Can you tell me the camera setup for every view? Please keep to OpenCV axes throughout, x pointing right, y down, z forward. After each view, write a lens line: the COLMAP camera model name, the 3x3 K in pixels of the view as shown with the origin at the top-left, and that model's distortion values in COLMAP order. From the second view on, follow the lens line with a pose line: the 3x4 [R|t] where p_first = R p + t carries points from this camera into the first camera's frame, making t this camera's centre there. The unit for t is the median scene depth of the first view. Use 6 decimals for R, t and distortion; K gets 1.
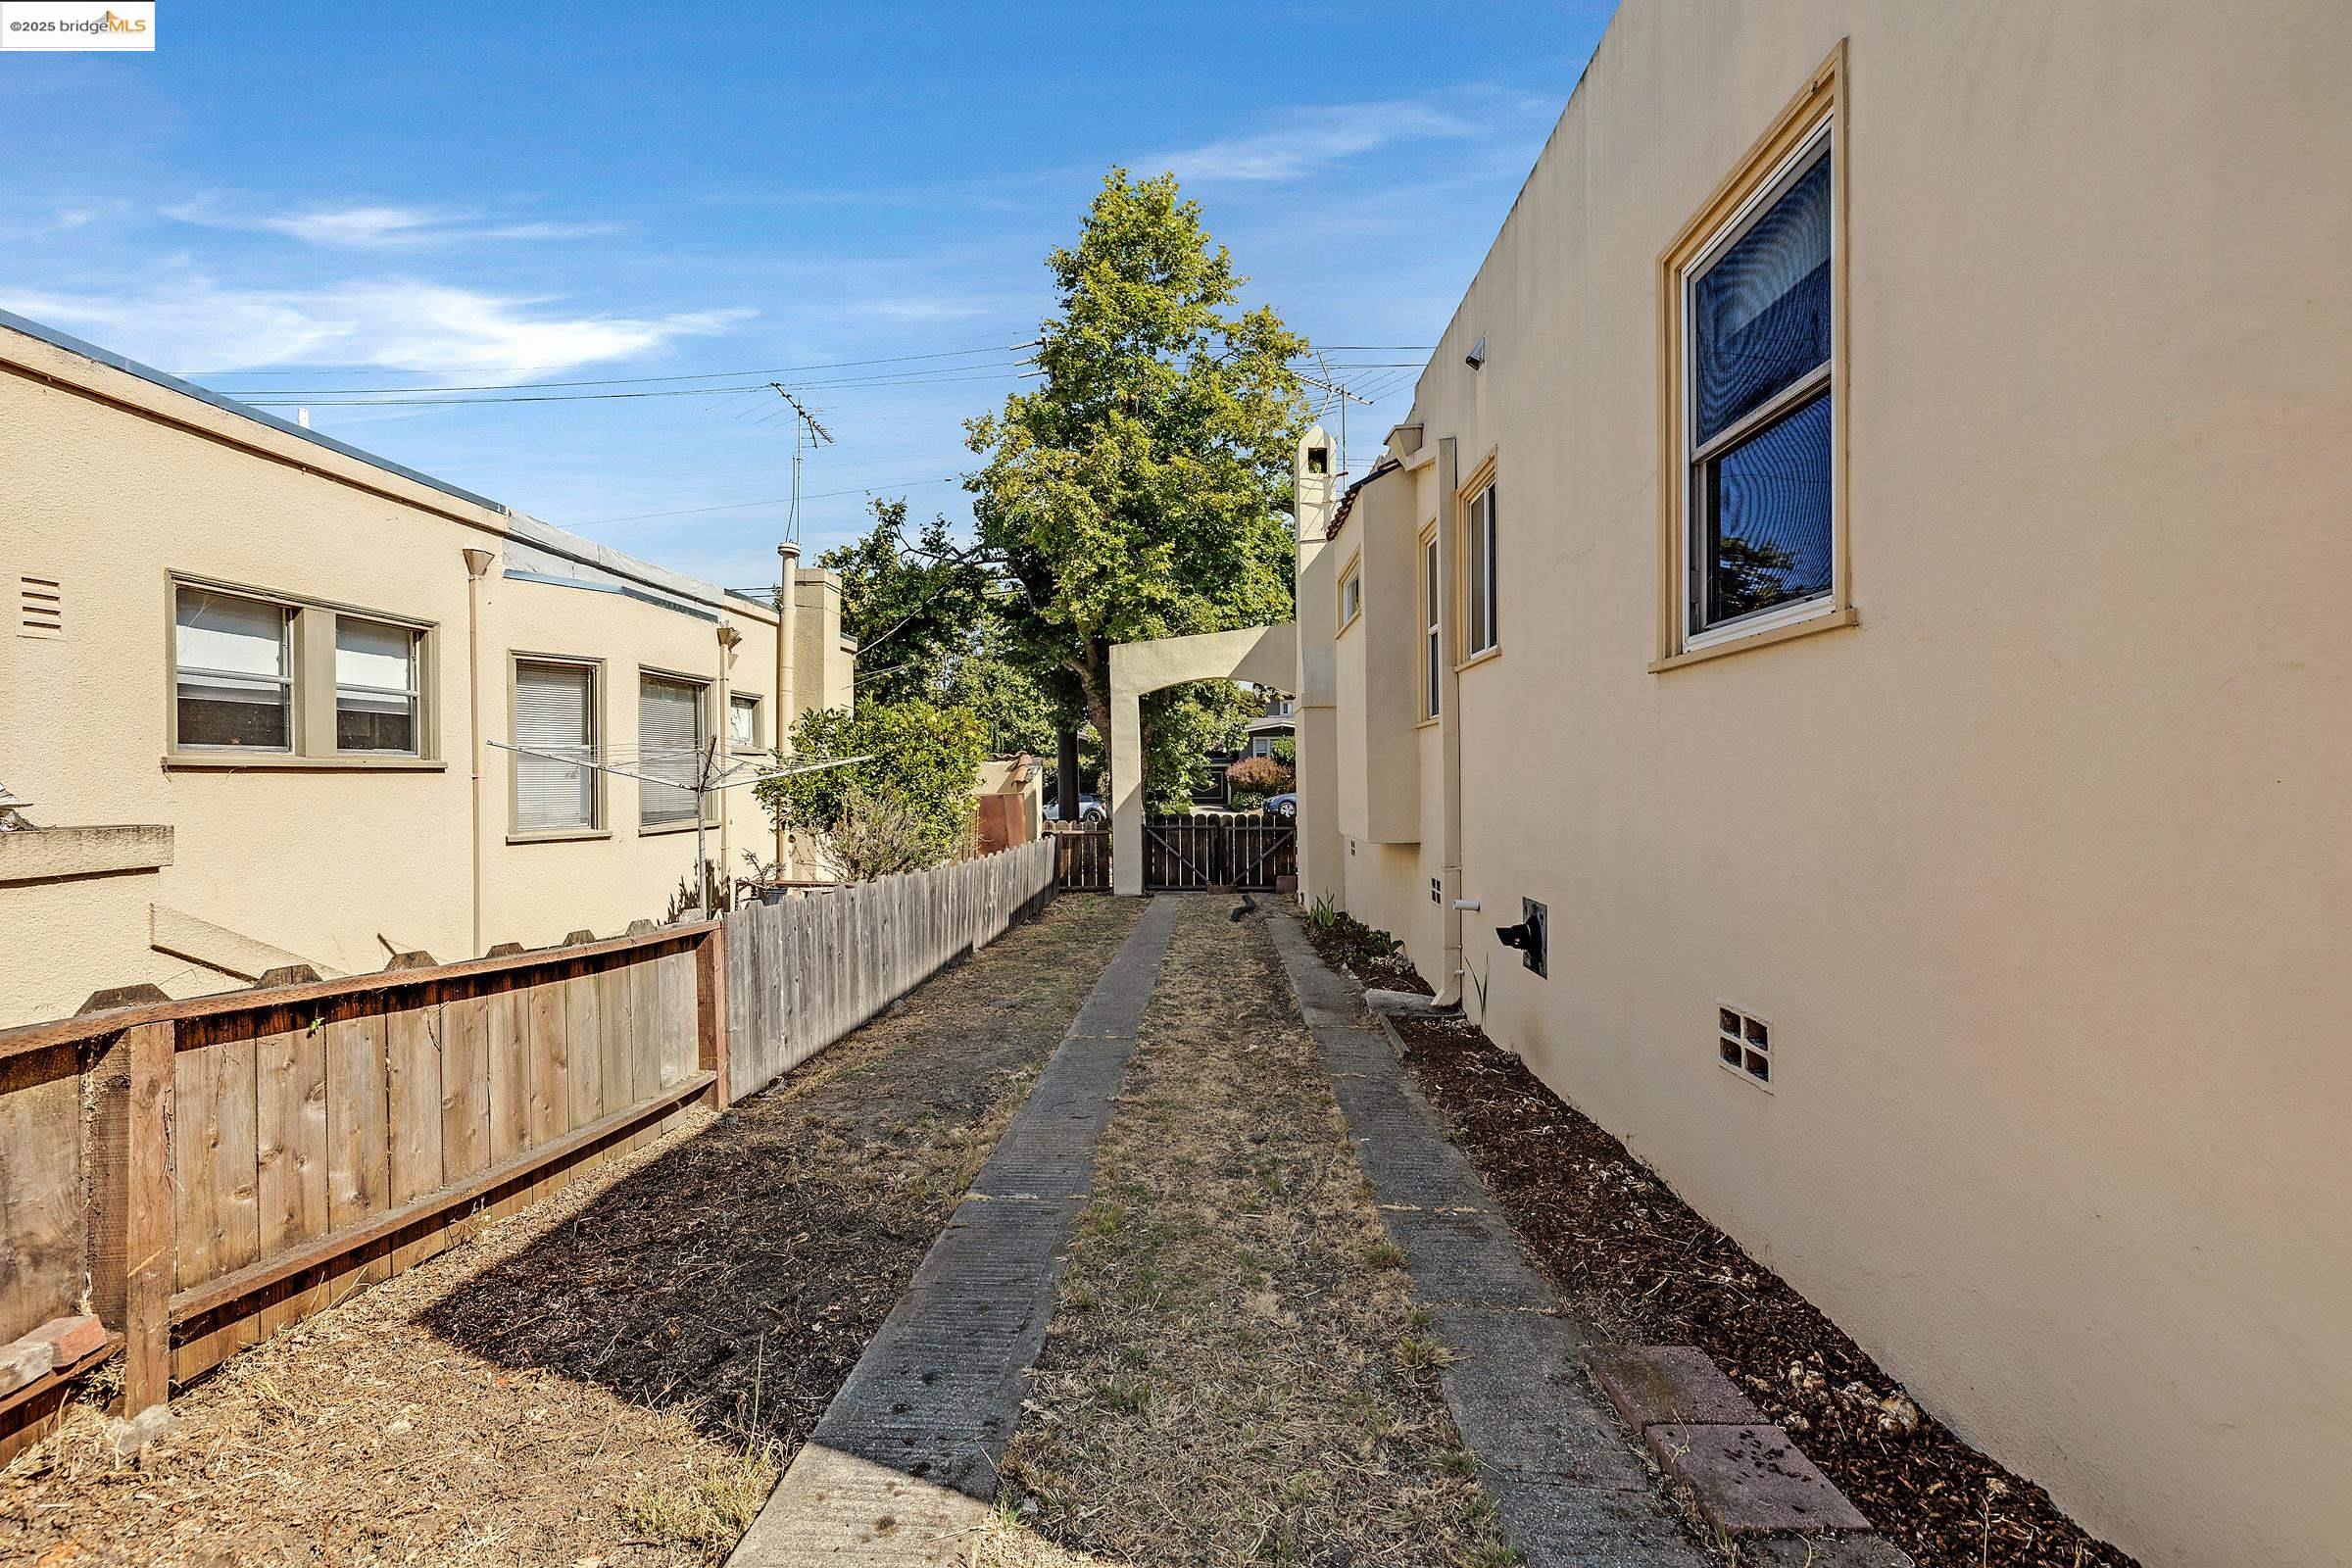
lens RADIAL K [[986.6, 0, 1187.4], [0, 986.6, 788.8], [0, 0, 1]] dist [0.001003, -0.001378]
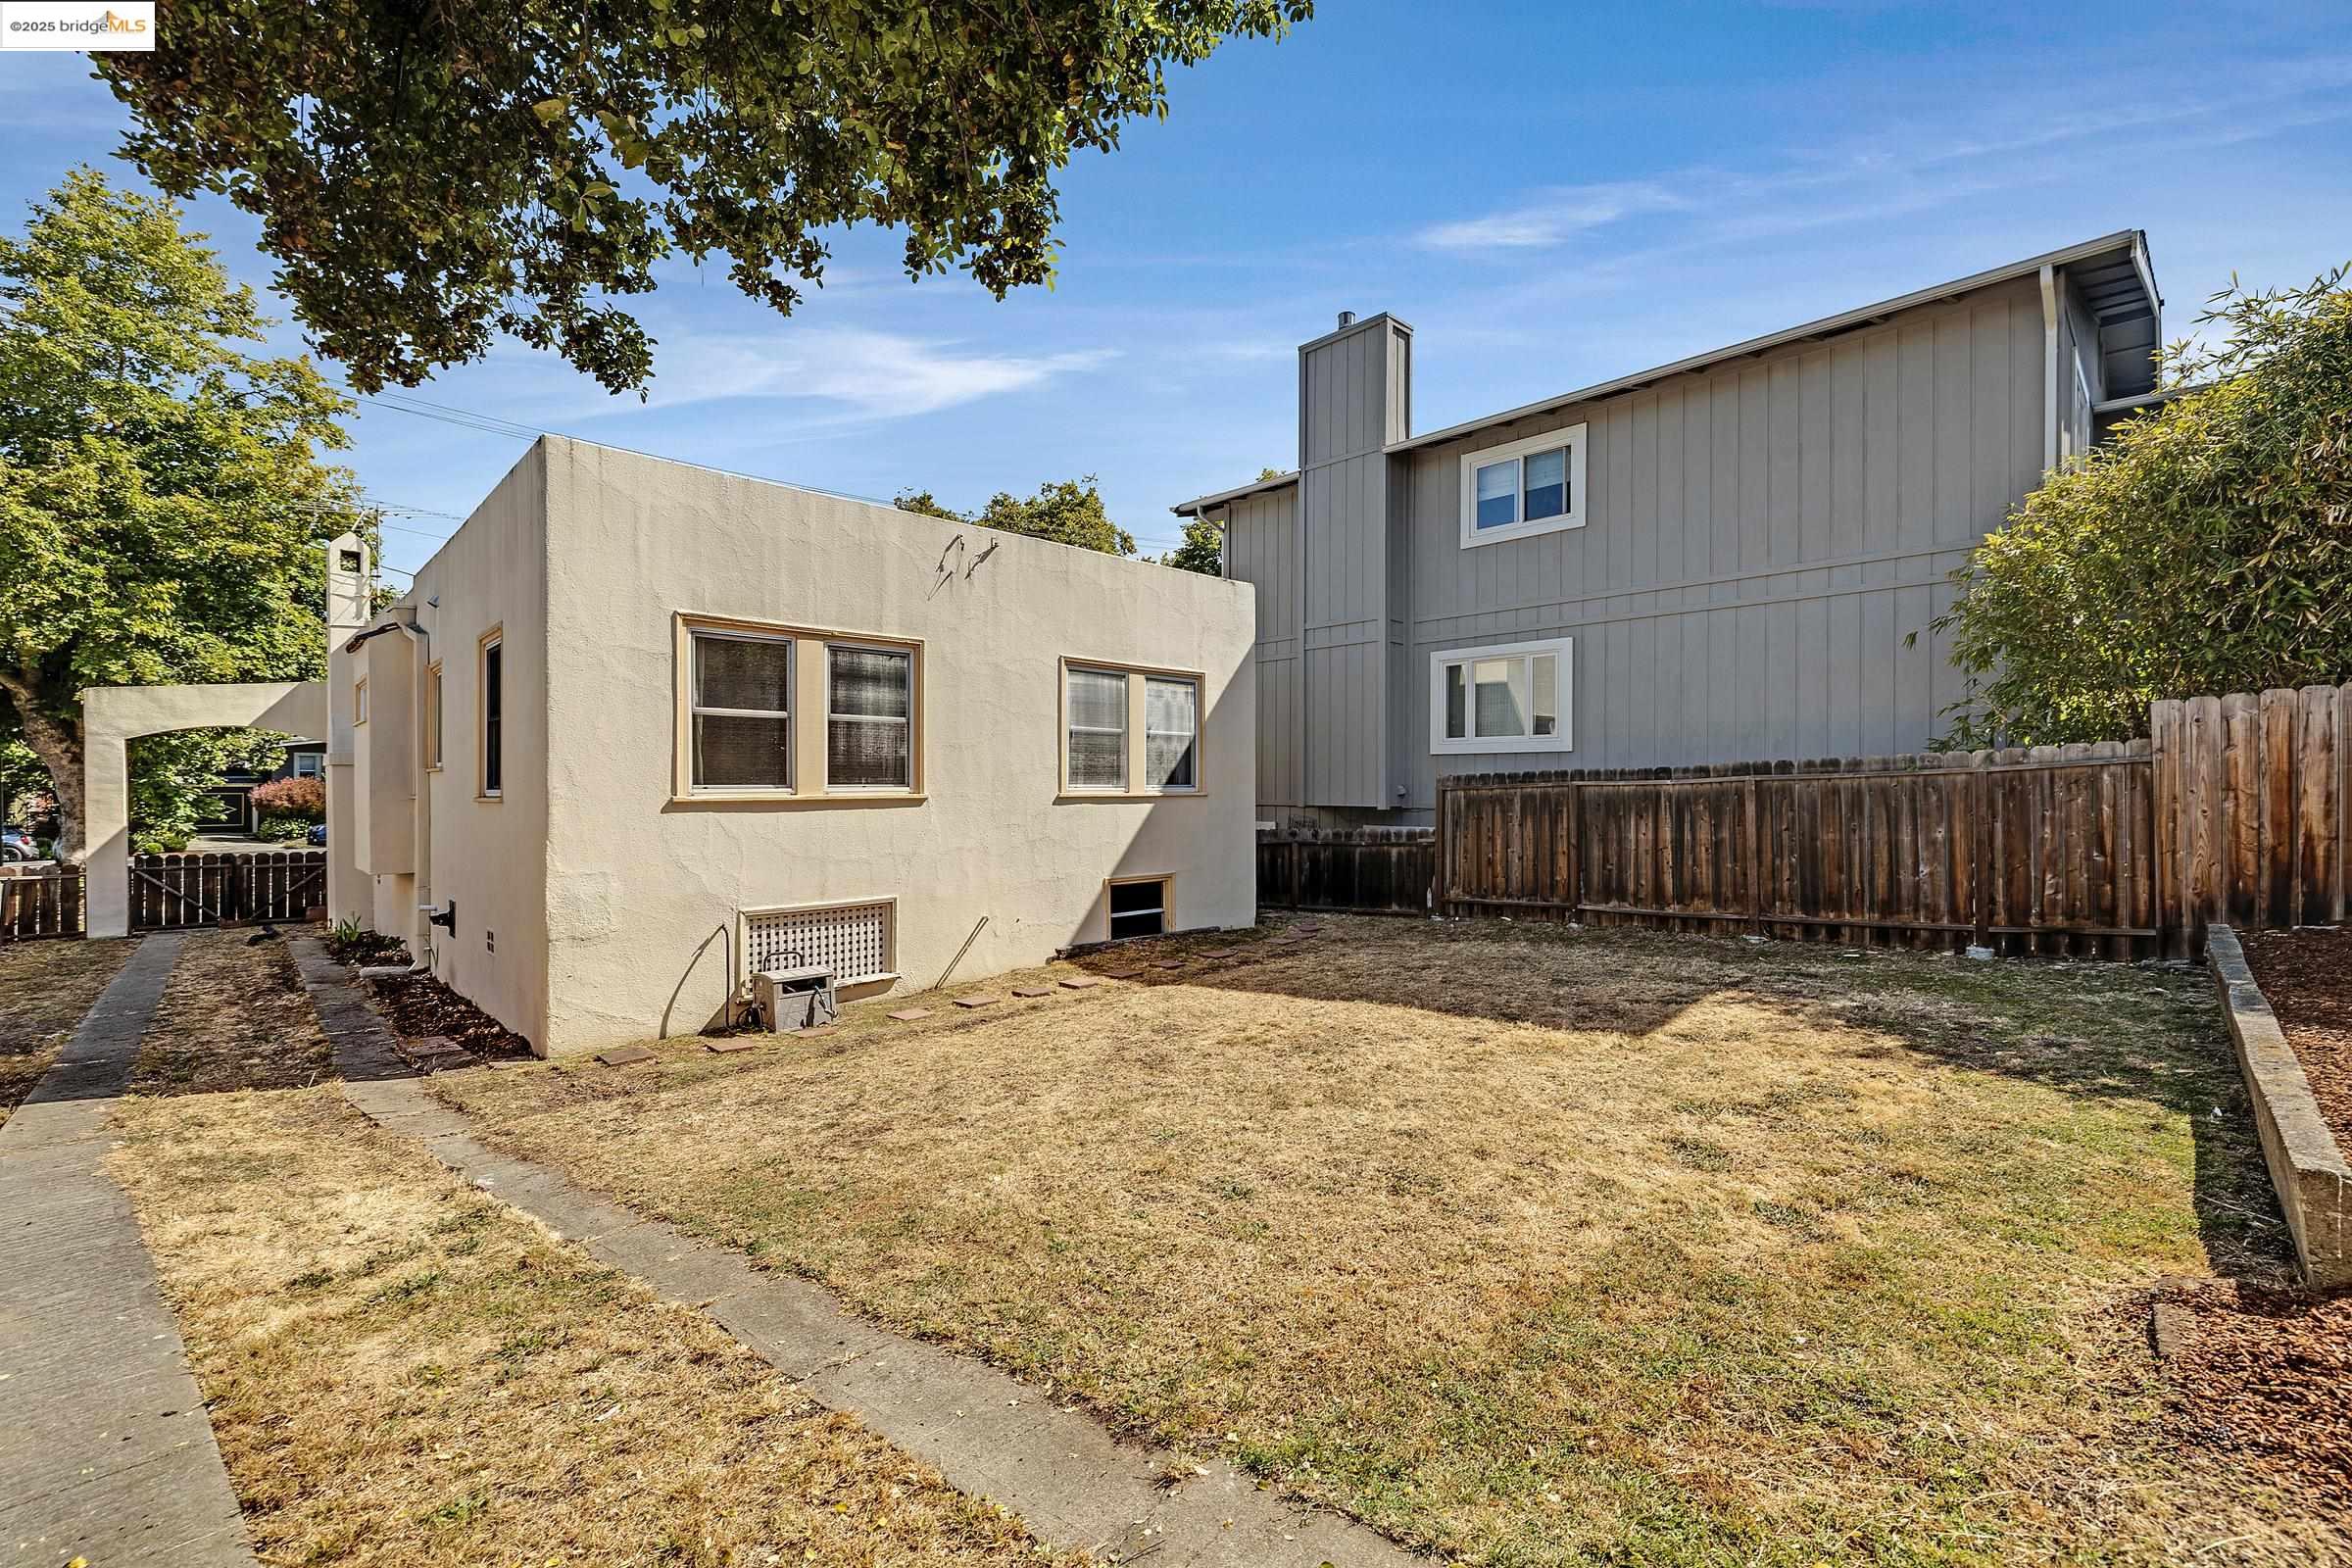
lens RADIAL K [[986.6, 0, 1186.8], [0, 986.6, 788.2], [0, 0, 1]] dist [0.001003, -0.001378]
pose [[0.698679, 0.009551, 0.715372, -0.015250], [0.001929, 0.999882, -0.015234, -0.032270], [-0.715433, 0.012023, 0.698578, -0.584835]]
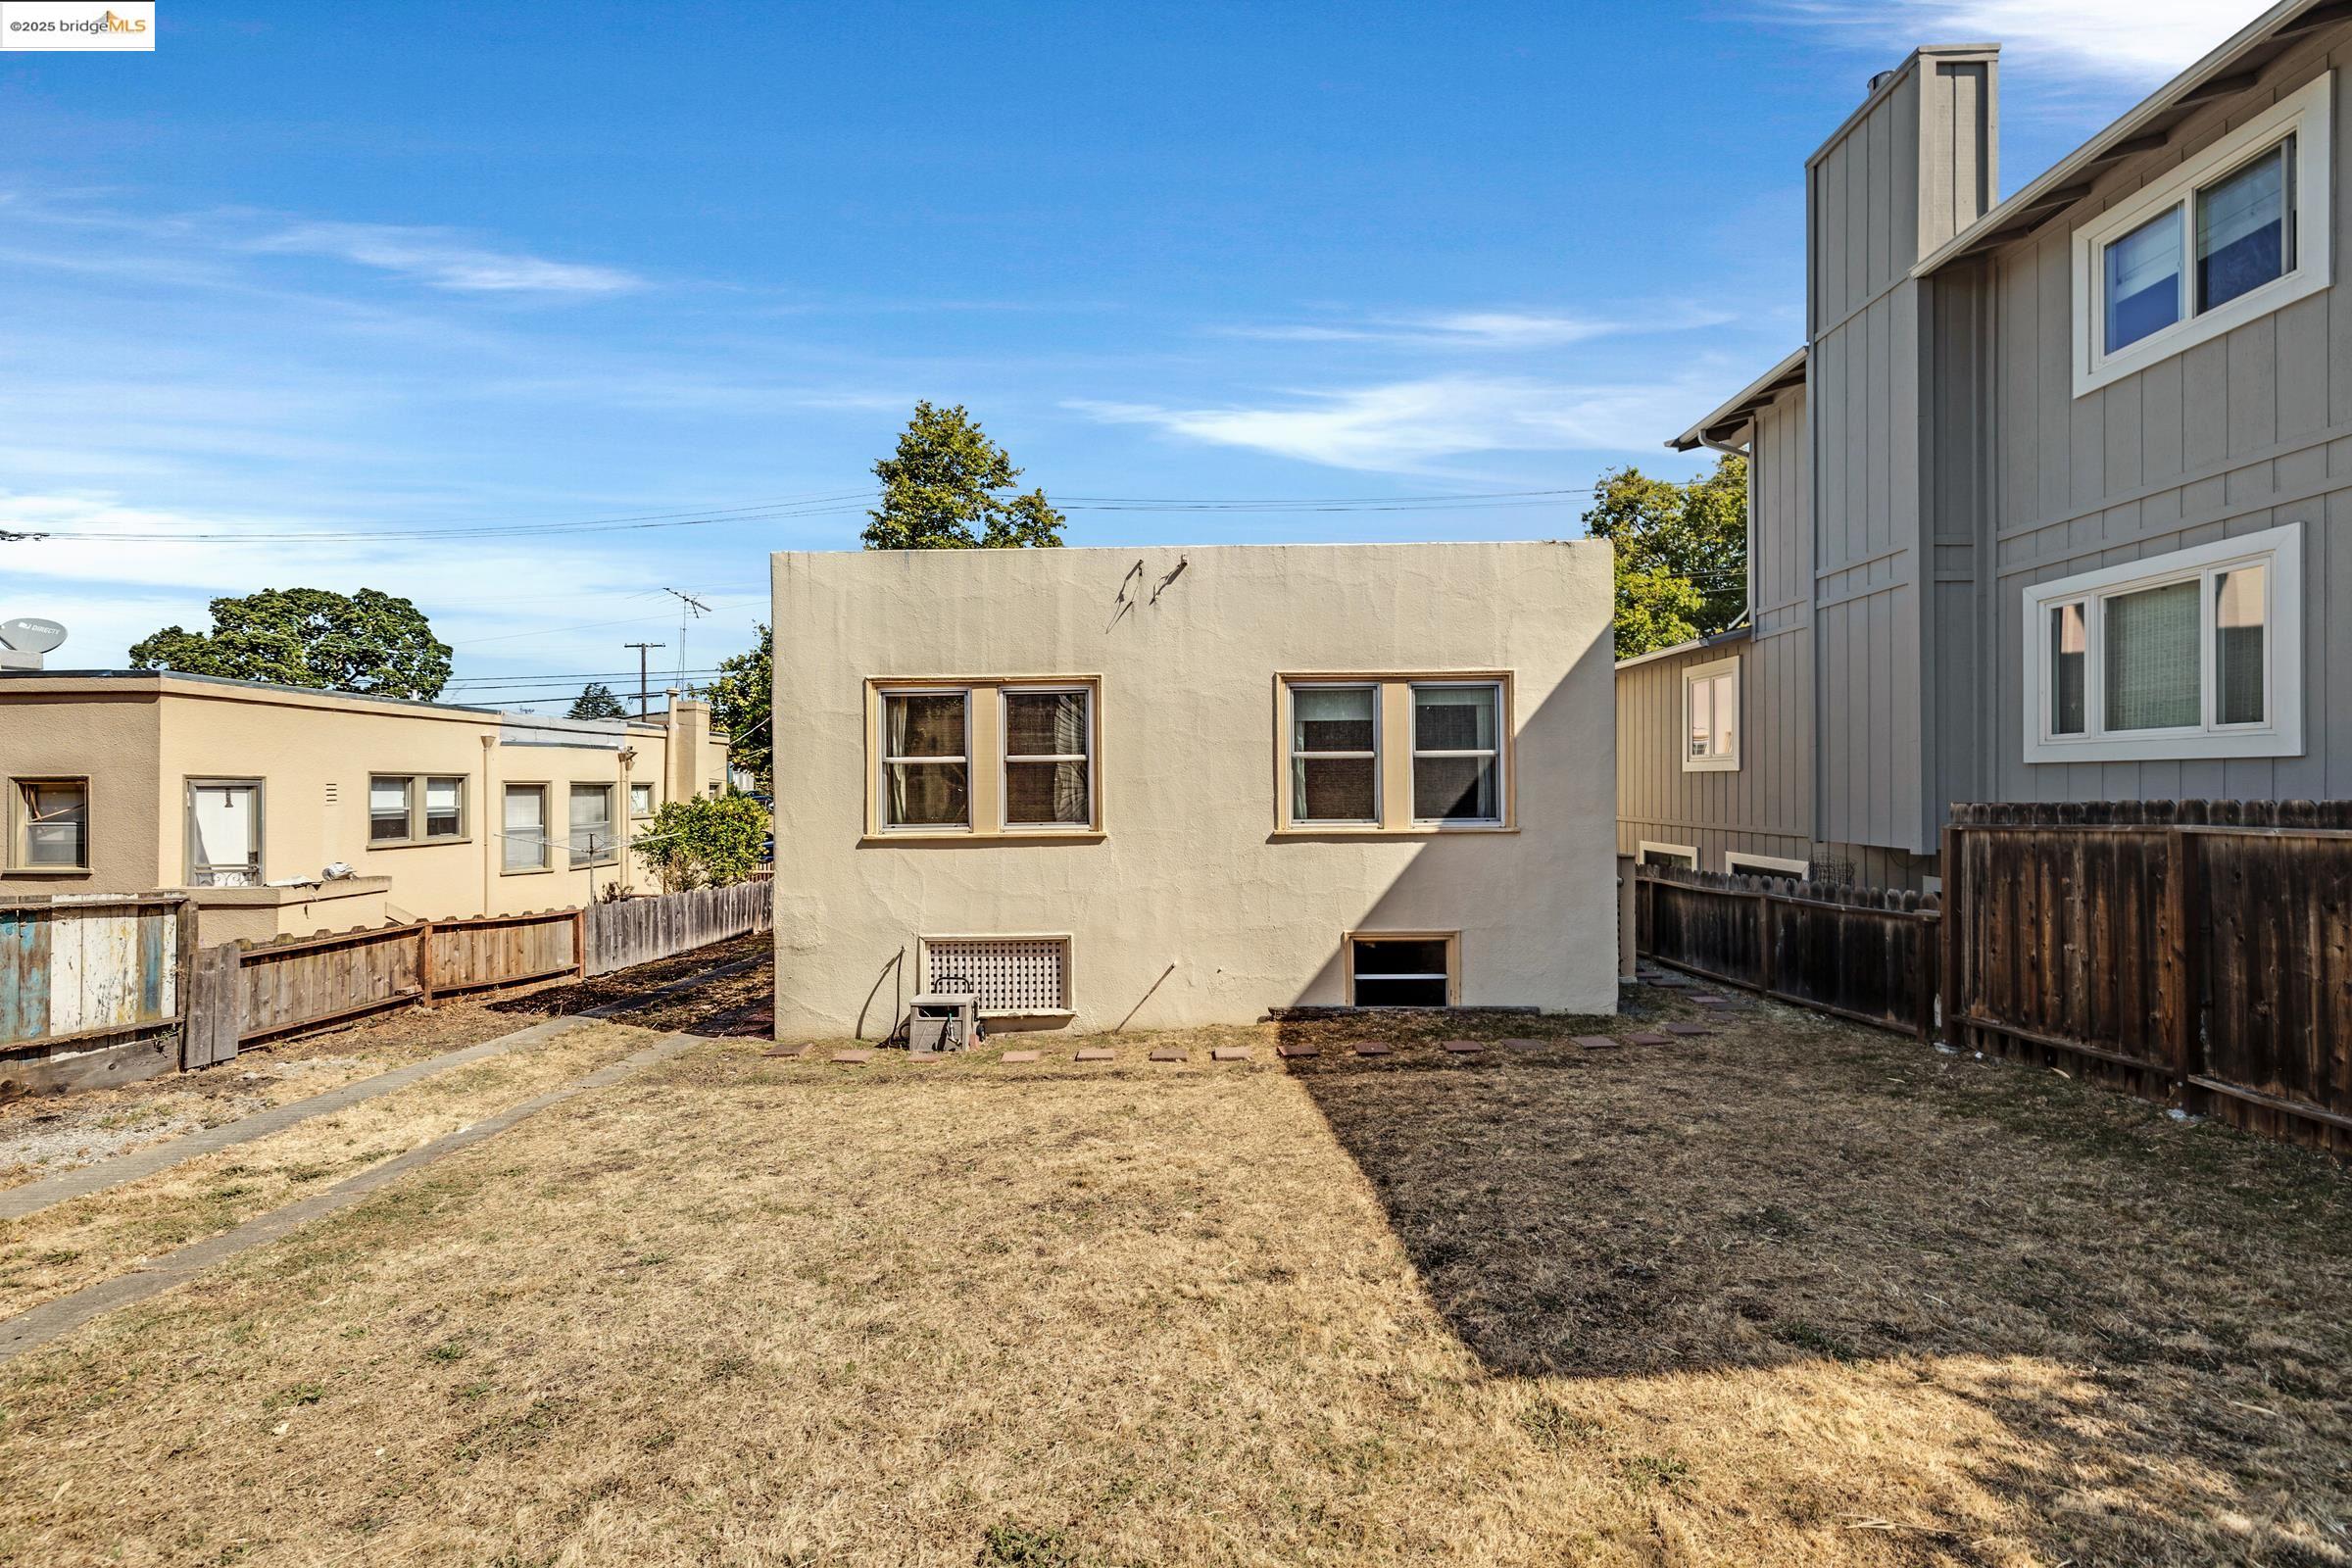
lens RADIAL K [[986.6, 0, 1177.4], [0, 986.6, 789.2], [0, 0, 1]] dist [0.001003, -0.001378]
pose [[0.999988, 0.001413, 0.004674, 0.436769], [-0.001354, 0.999920, -0.012550, -0.062529], [-0.004691, 0.012544, 0.999910, -0.654880]]
